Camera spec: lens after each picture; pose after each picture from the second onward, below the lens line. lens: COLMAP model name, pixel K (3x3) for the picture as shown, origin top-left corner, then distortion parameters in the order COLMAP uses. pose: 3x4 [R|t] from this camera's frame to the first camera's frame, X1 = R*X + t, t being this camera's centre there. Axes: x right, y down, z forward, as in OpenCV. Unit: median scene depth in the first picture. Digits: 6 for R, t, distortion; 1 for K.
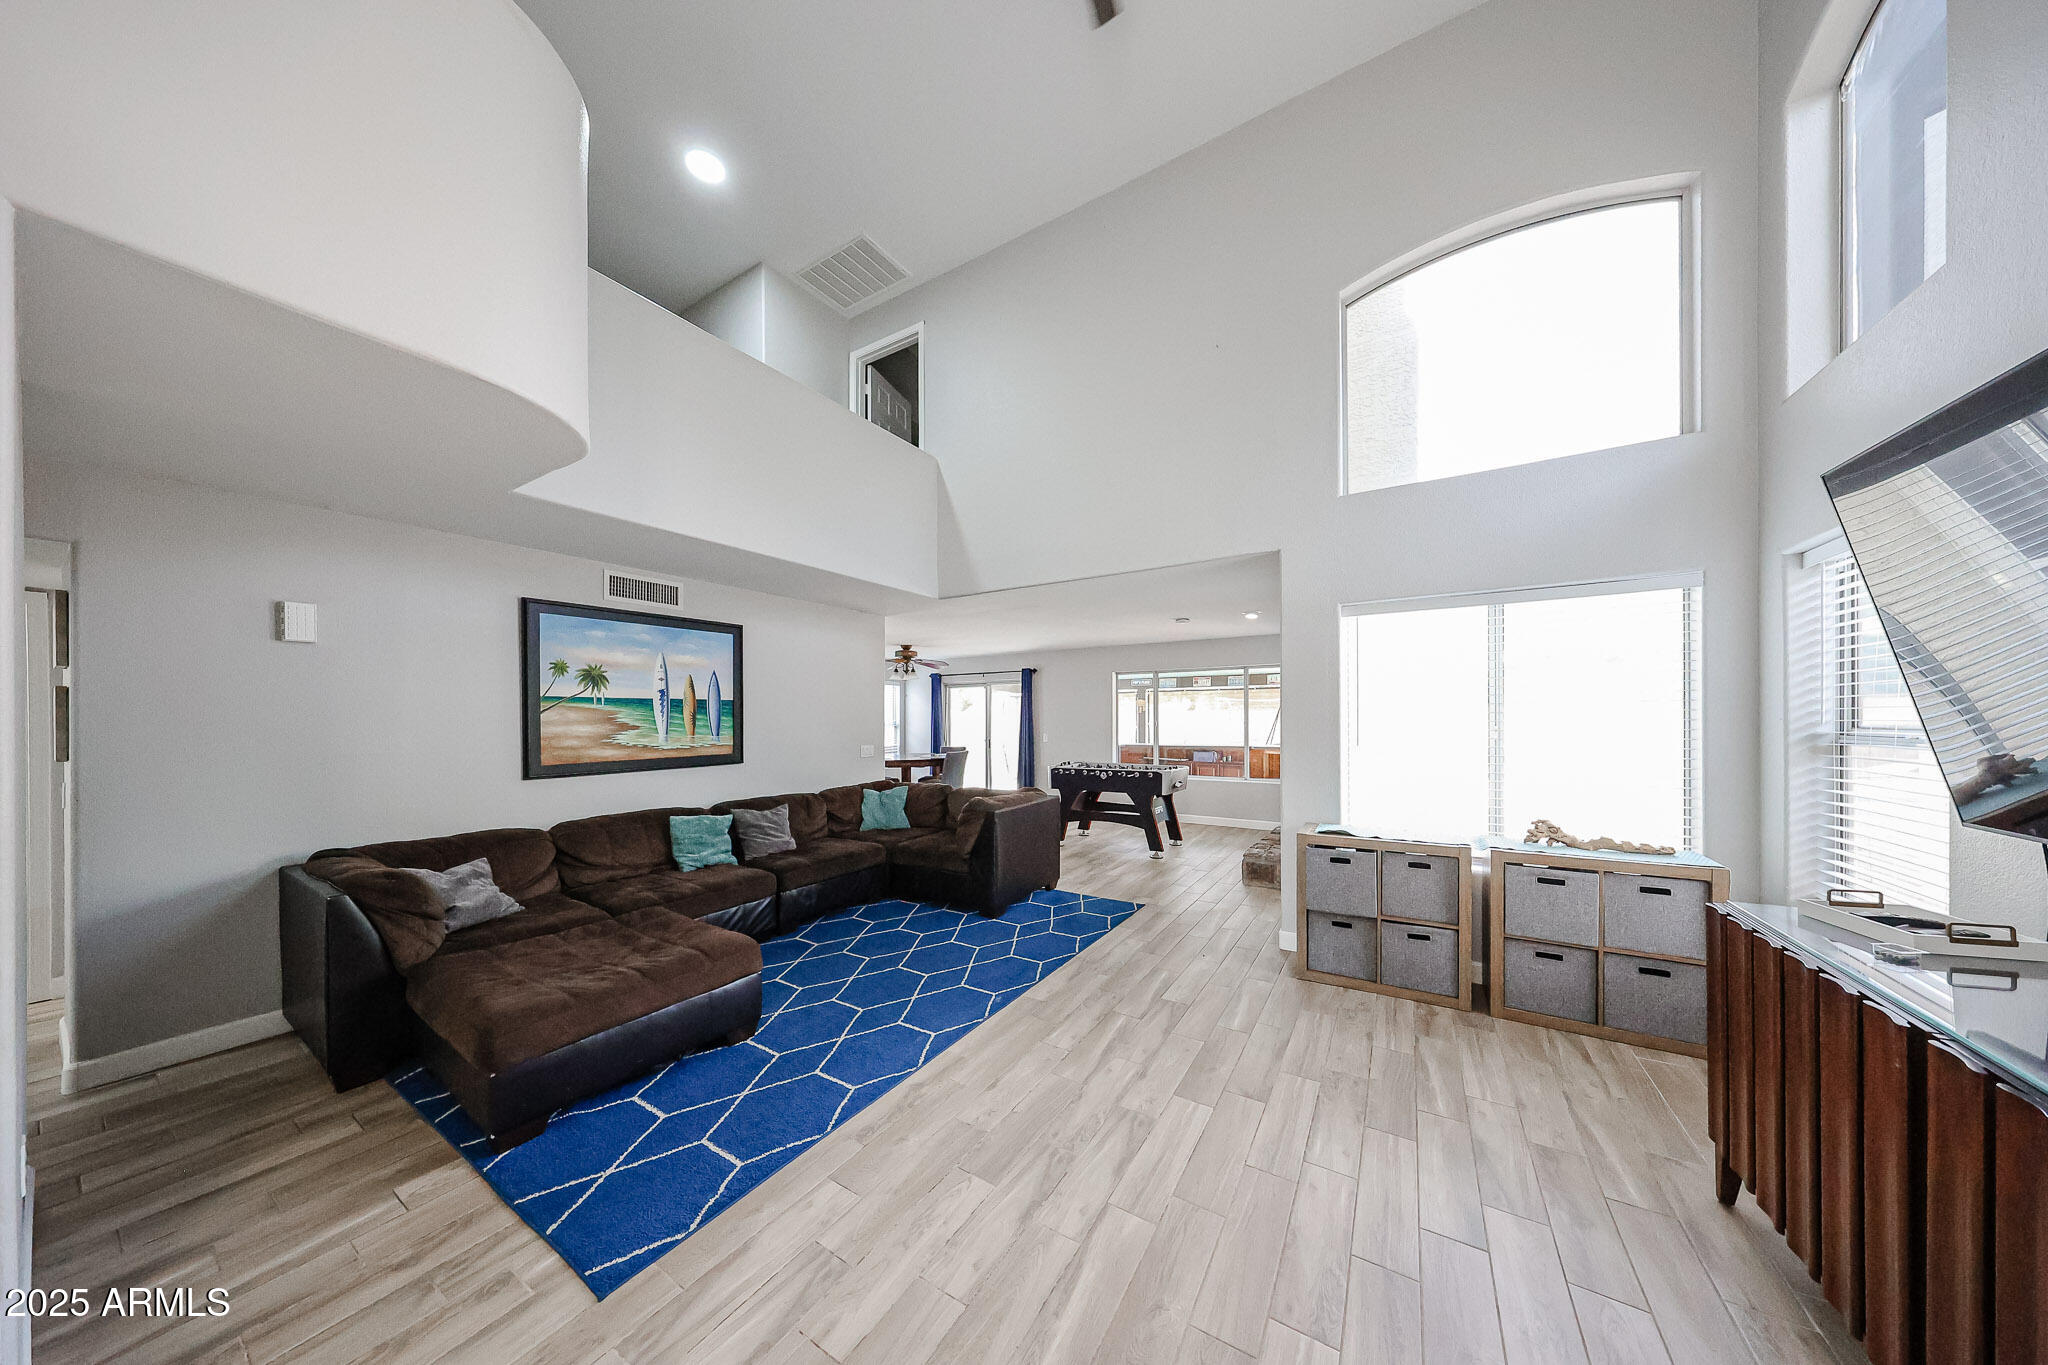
lens RADIAL K [[616.1, 0, 1020.5], [0, 616.1, 718.8], [0, 0, 1]] dist [-0.000385, 0.000005]
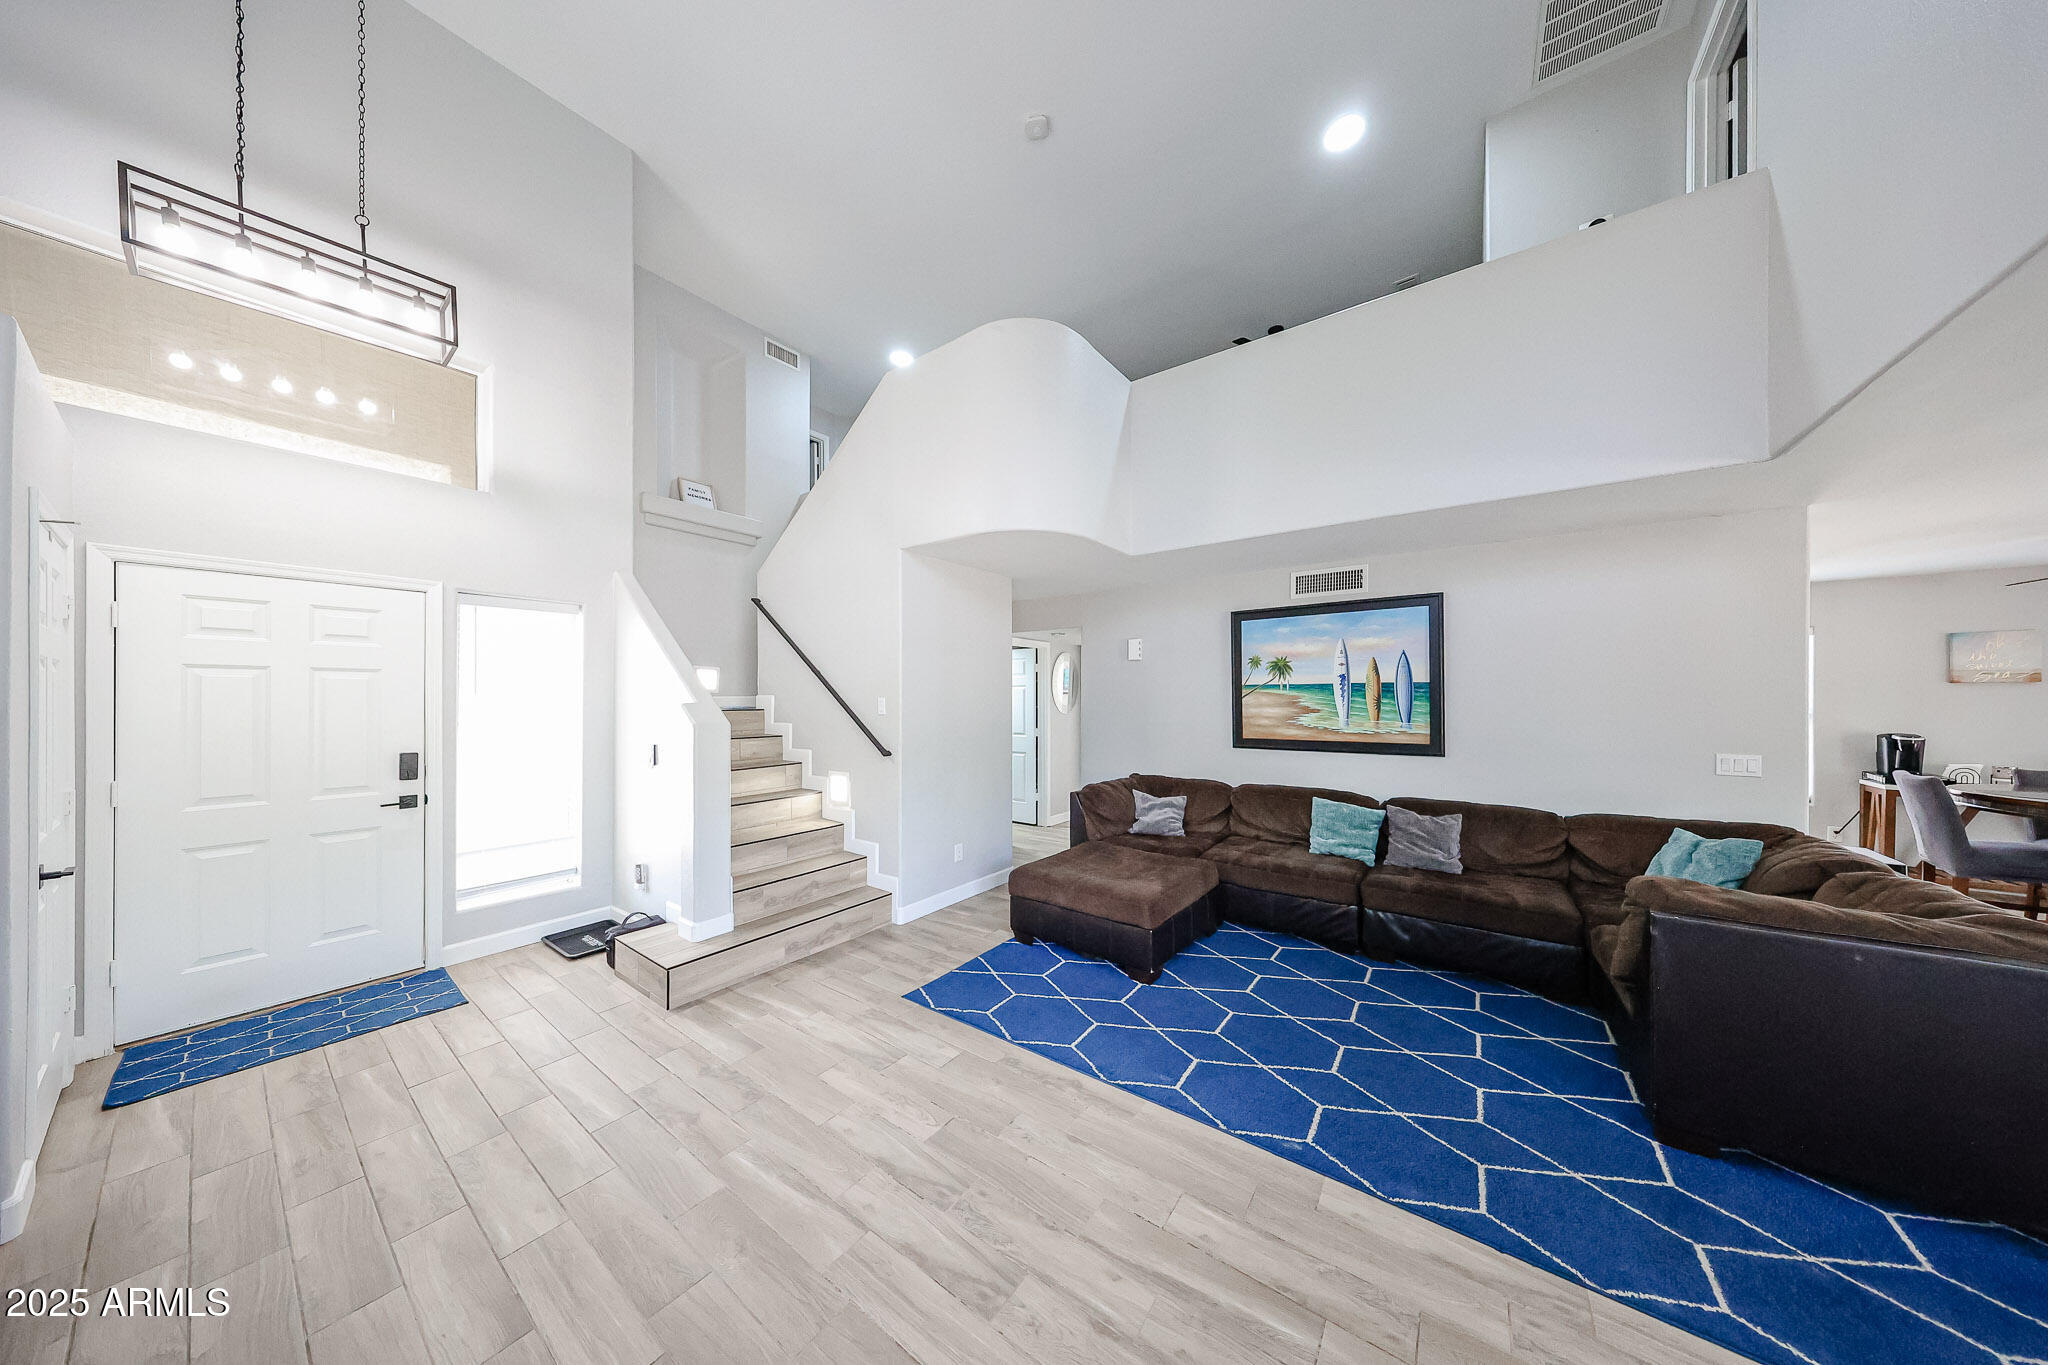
lens RADIAL K [[594.3, 0, 1032.5], [0, 594.3, 691.9], [0, 0, 1]] dist [-0.000113, 0.000054]
pose [[-0.061701, -0.004612, -0.998084, 0.460653], [-0.000458, 0.999989, -0.004593, -0.014370], [0.998095, 0.000174, -0.061702, 0.580122]]
